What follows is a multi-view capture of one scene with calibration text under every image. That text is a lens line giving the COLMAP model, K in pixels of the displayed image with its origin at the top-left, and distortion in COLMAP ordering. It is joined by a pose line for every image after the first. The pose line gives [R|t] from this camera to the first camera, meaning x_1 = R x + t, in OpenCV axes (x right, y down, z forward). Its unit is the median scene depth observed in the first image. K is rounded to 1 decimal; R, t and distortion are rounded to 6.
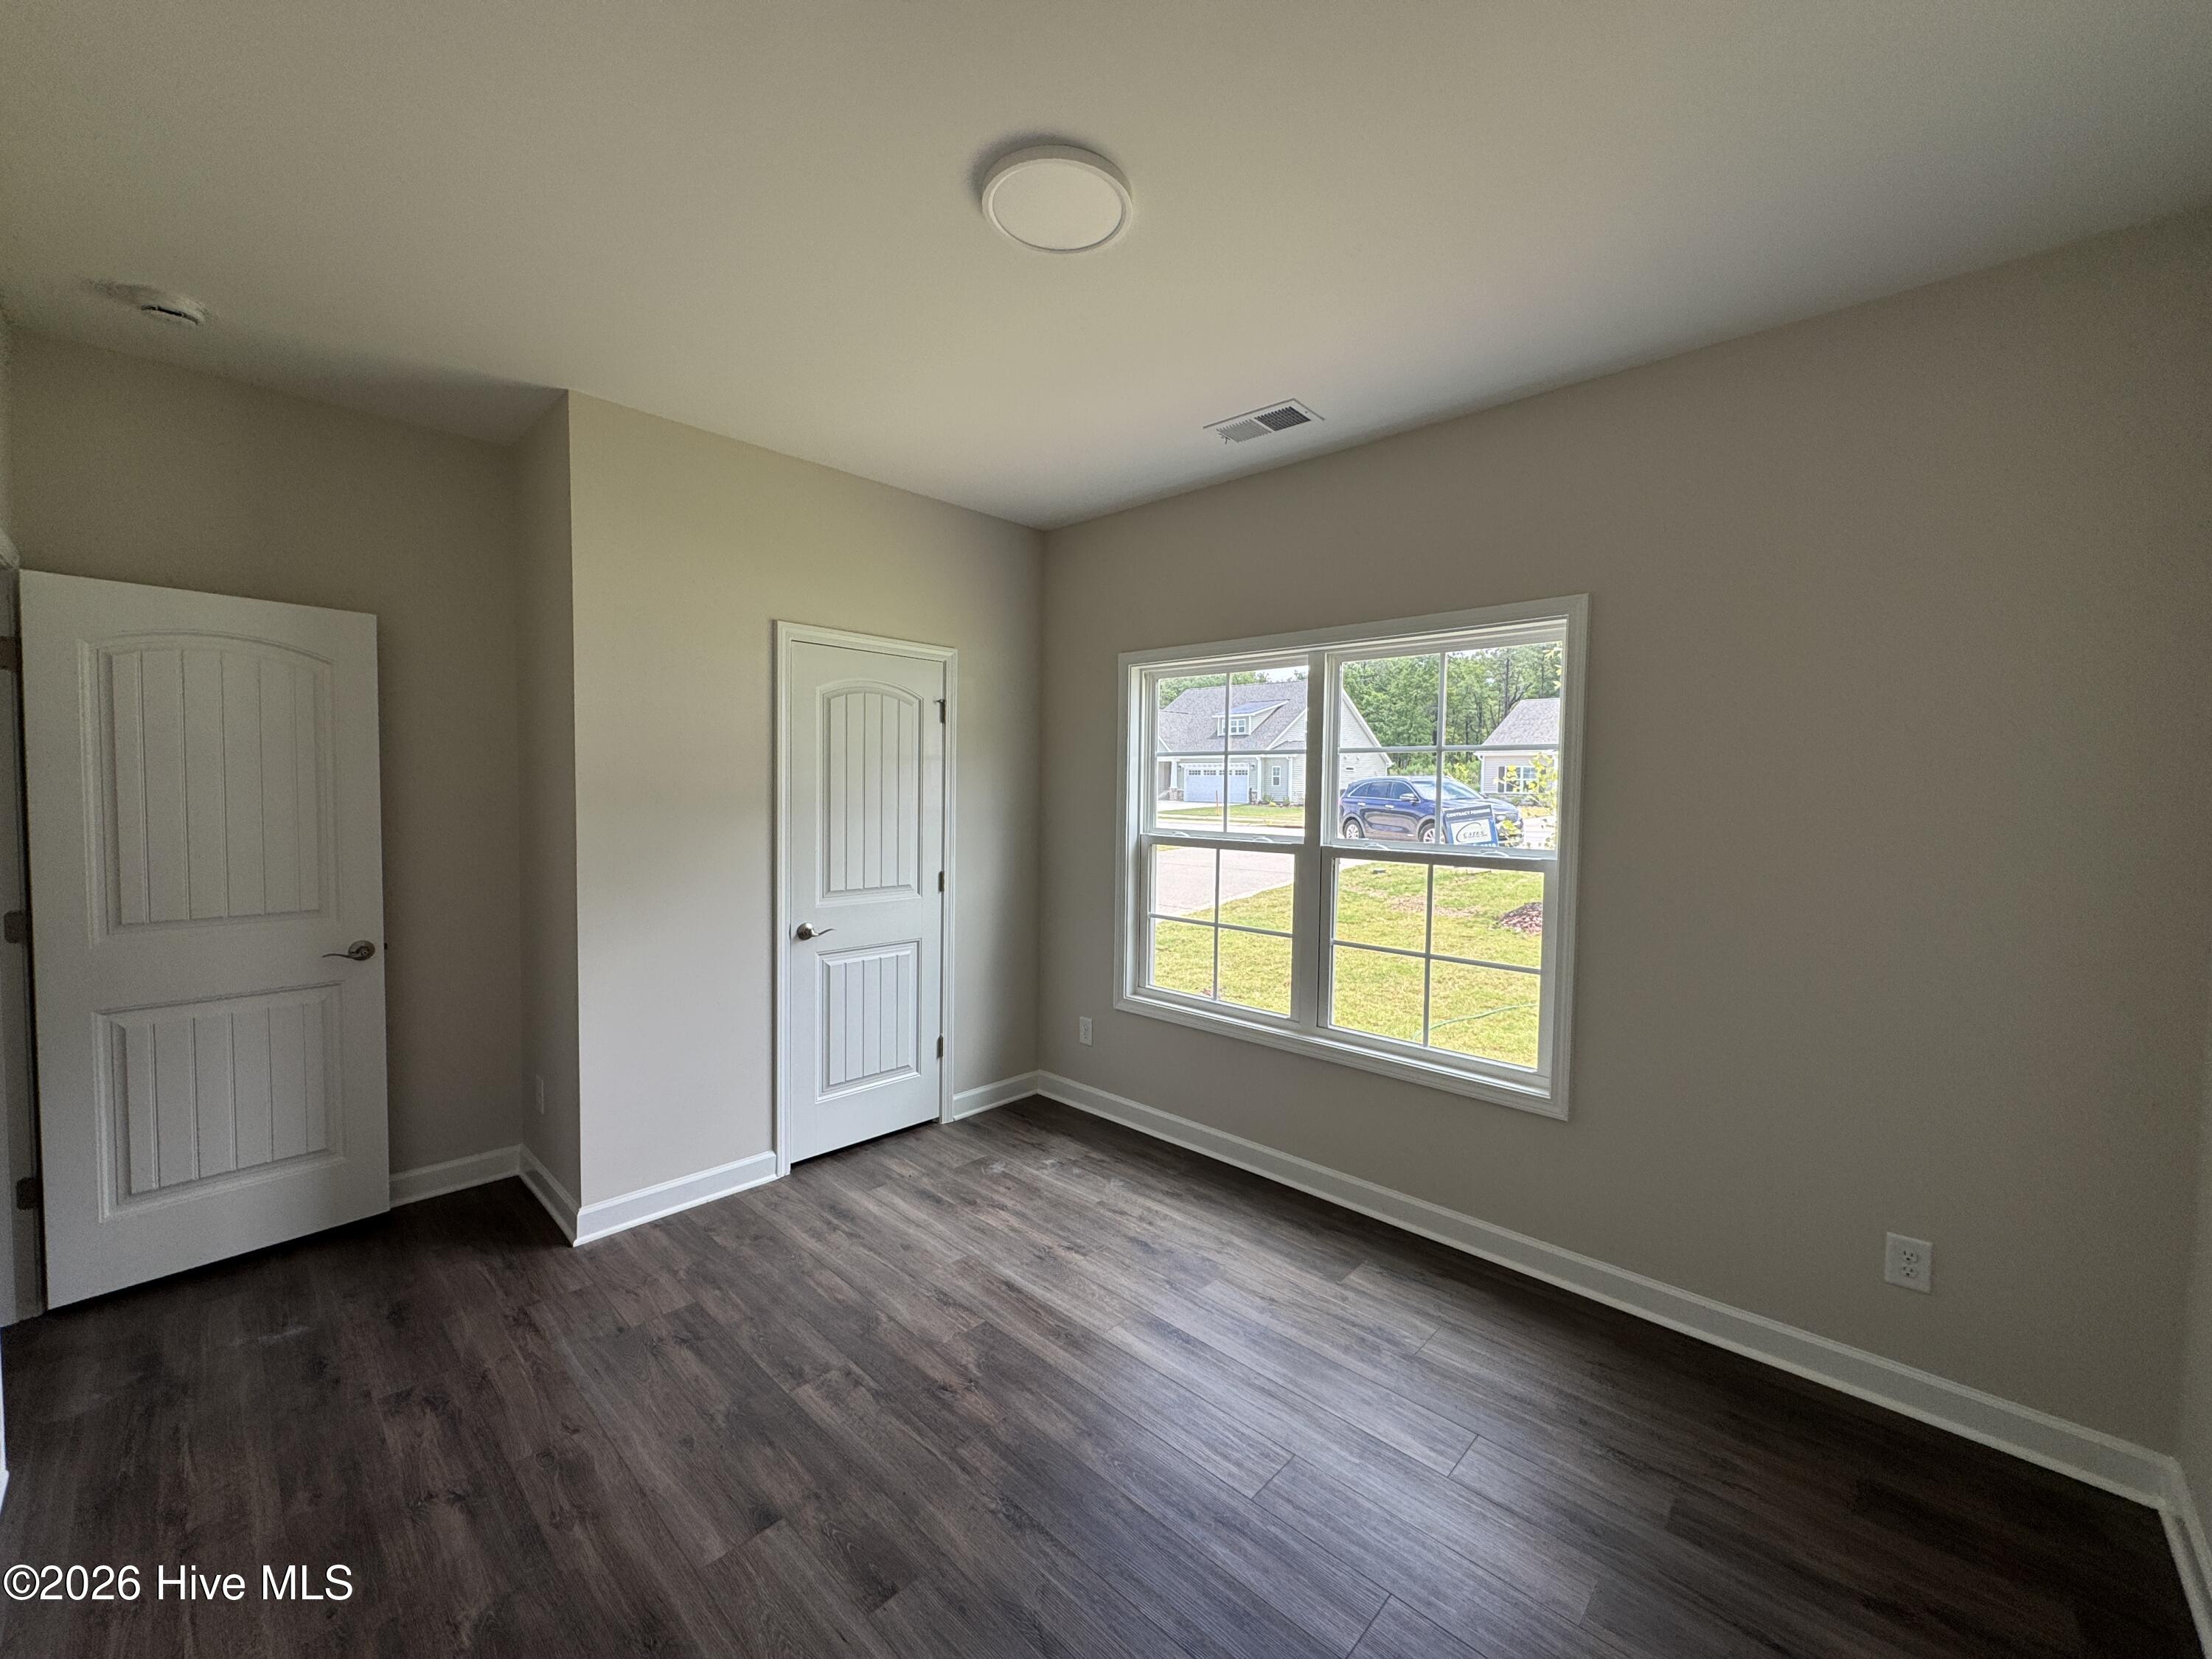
lens RADIAL K [[877.9, 0, 1107.6], [0, 877.9, 834.3], [0, 0, 1]] dist [-0.009826, 0.000037]
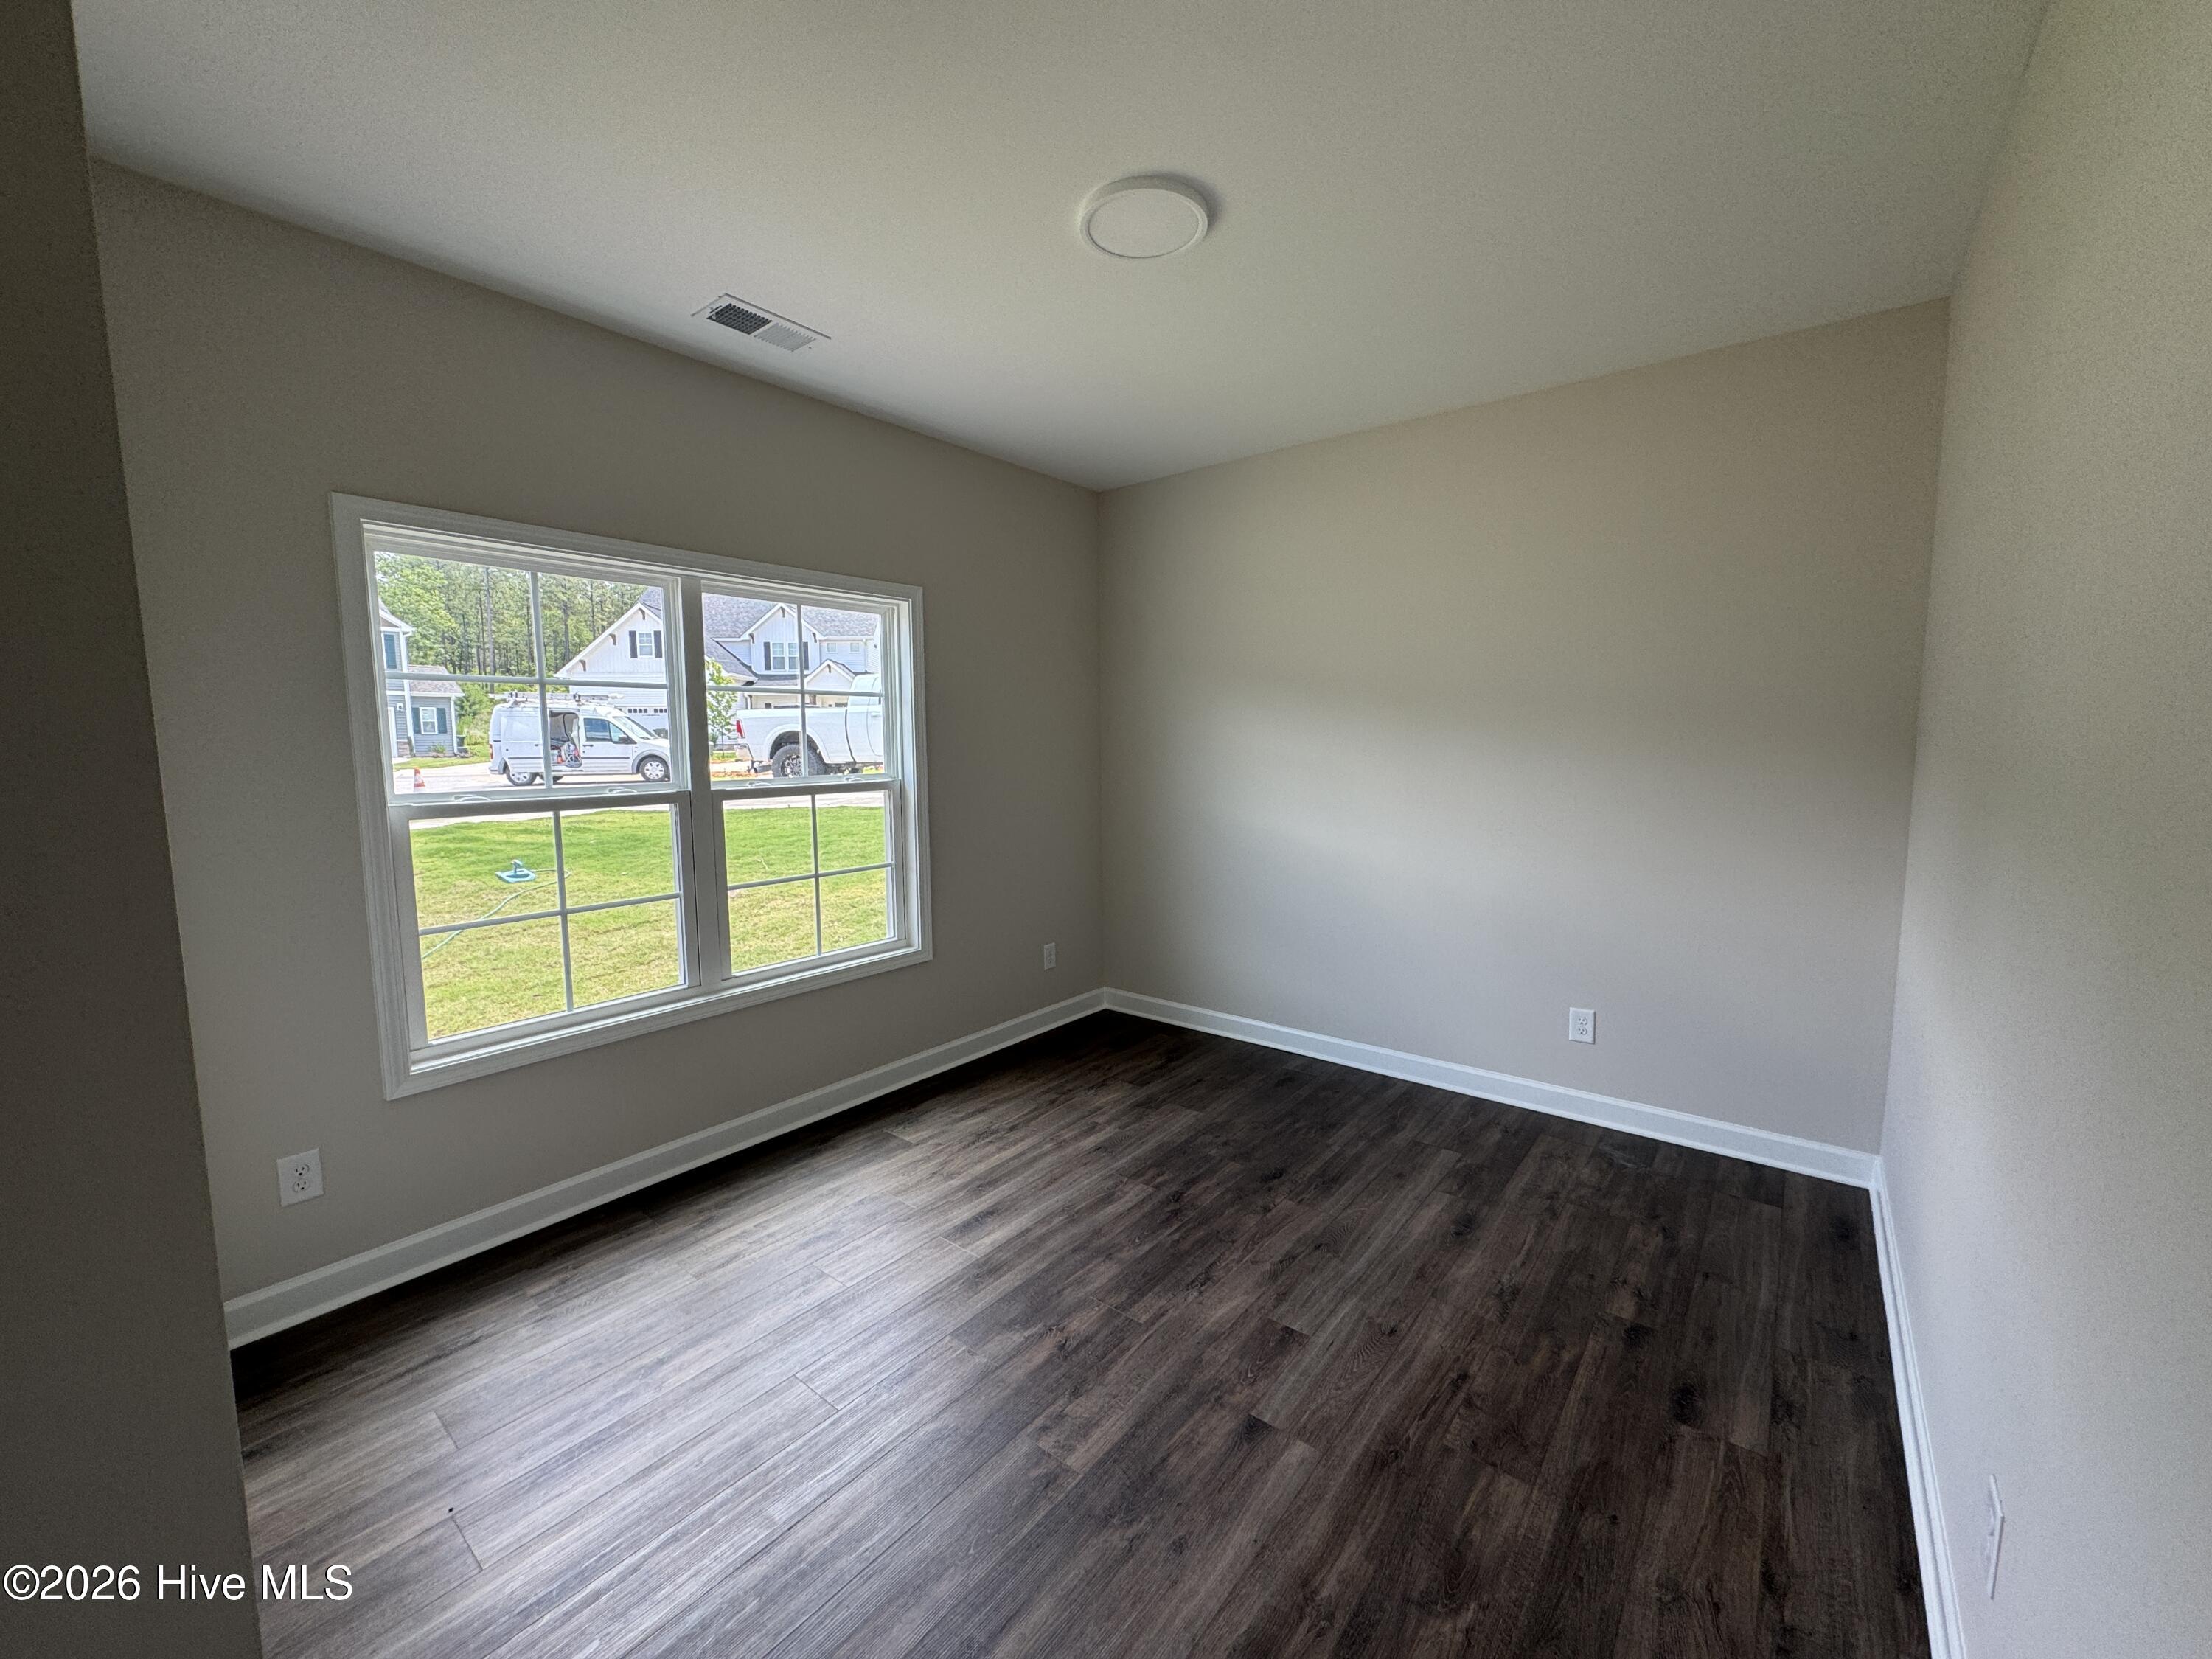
lens RADIAL K [[884.6, 0, 1102.6], [0, 884.6, 826.8], [0, 0, 1]] dist [-0.000977, 0.000557]
pose [[-0.083930, -0.119096, 0.989329, -1.085047], [0.056769, 0.990648, 0.124071, -0.060921], [-0.994853, 0.066576, -0.076384, 0.978630]]
